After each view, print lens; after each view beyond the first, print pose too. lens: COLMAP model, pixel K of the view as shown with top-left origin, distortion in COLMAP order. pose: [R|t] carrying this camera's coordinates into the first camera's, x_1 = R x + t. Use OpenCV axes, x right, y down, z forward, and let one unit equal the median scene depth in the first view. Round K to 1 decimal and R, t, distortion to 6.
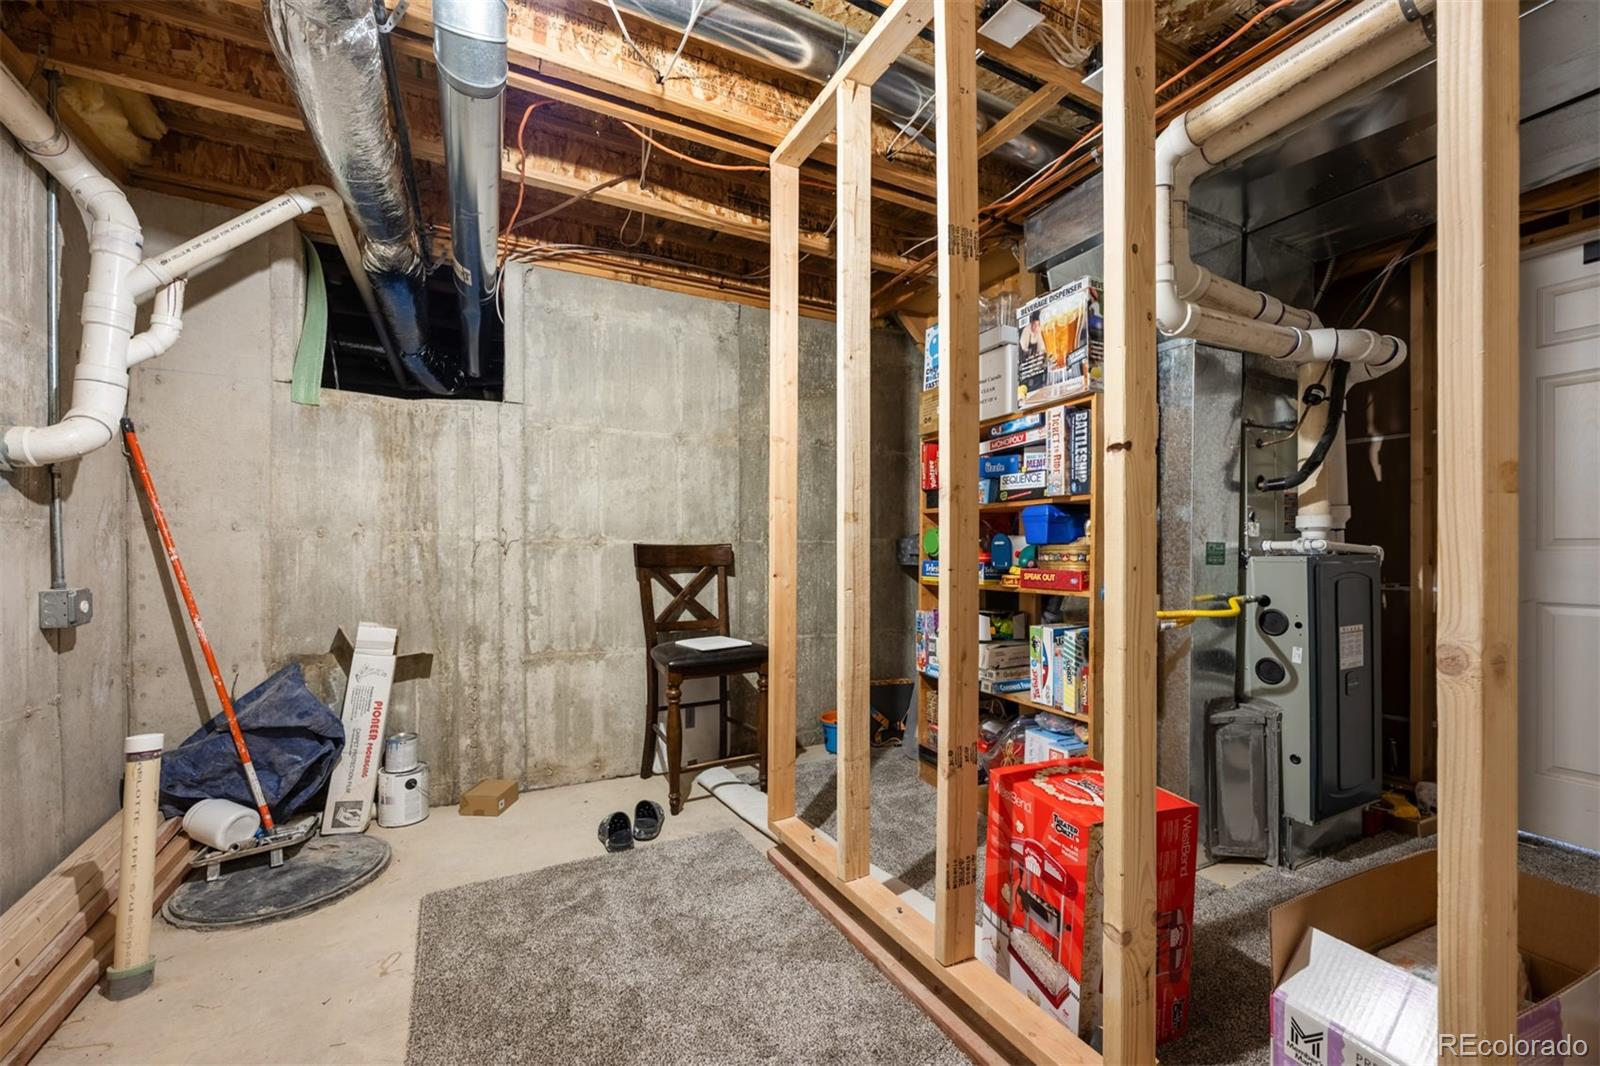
lens RADIAL K [[642.5, 0, 800.3], [0, 642.5, 548.7], [0, 0, 1]] dist [-0.003421, -0.000778]
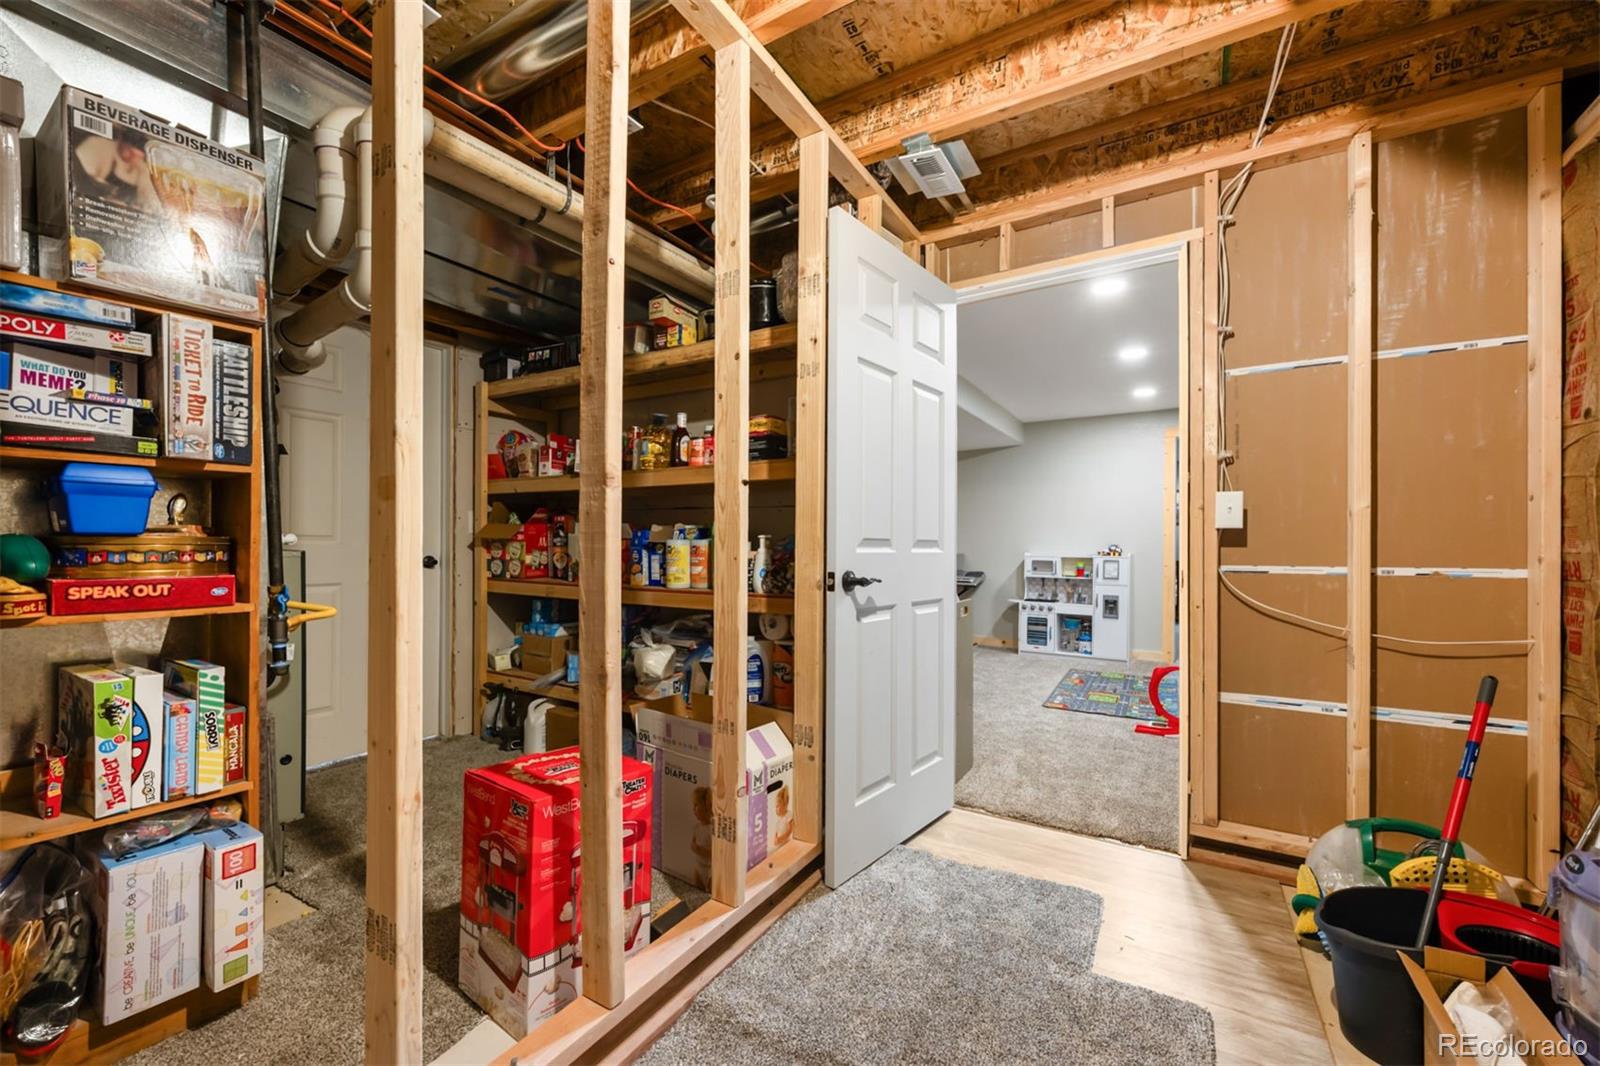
lens RADIAL K [[642.5, 0, 800.2], [0, 642.5, 540.0], [0, 0, 1]] dist [-0.003421, -0.000778]
pose [[-0.520602, 0.002396, 0.853796, -0.454975], [-0.007307, 0.999947, -0.007262, -0.002812], [-0.853768, -0.010019, -0.520557, 0.830908]]
